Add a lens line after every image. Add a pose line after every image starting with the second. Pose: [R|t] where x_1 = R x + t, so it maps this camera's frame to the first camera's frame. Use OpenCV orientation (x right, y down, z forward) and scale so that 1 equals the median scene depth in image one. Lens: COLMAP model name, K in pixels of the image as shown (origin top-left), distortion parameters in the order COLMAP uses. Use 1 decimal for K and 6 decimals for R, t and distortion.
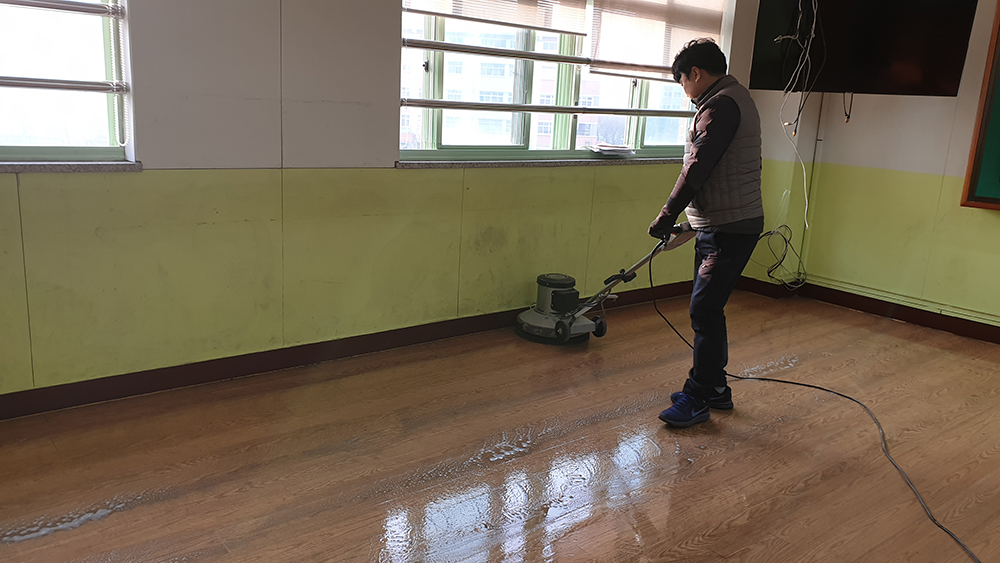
lens RADIAL K [[786.5, 0, 498.7], [0, 786.5, 274.5], [0, 0, 1]] dist [0.180577, -0.270546]
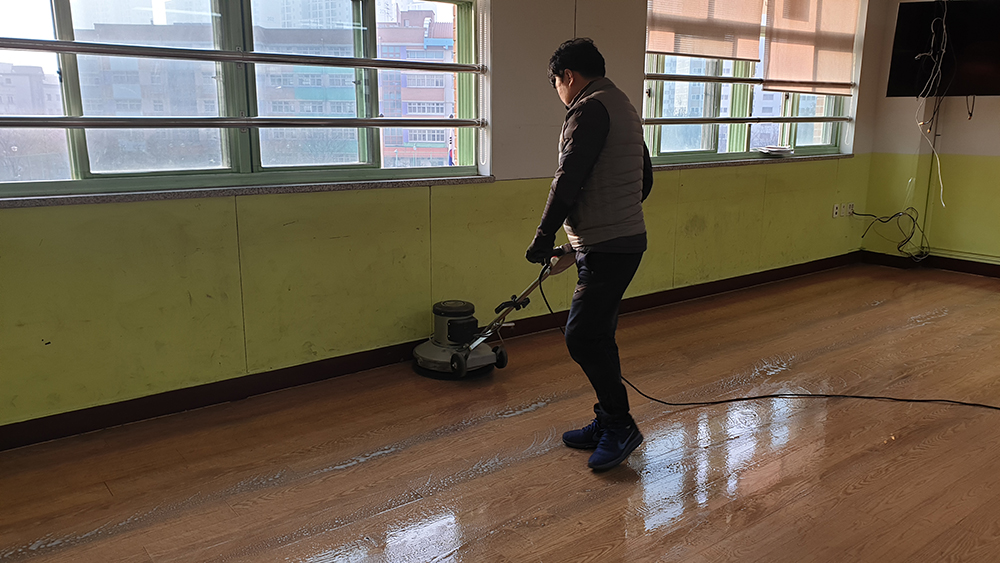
lens RADIAL K [[767.4, 0, 500.0], [0, 767.4, 281.5], [0, 0, 1]] dist [0.045842, -0.000676]
pose [[0.998346, -0.041263, -0.040035, -0.259785], [0.041094, 0.999143, -0.005015, 0.036425], [0.040208, 0.003362, 0.999186, -0.230315]]
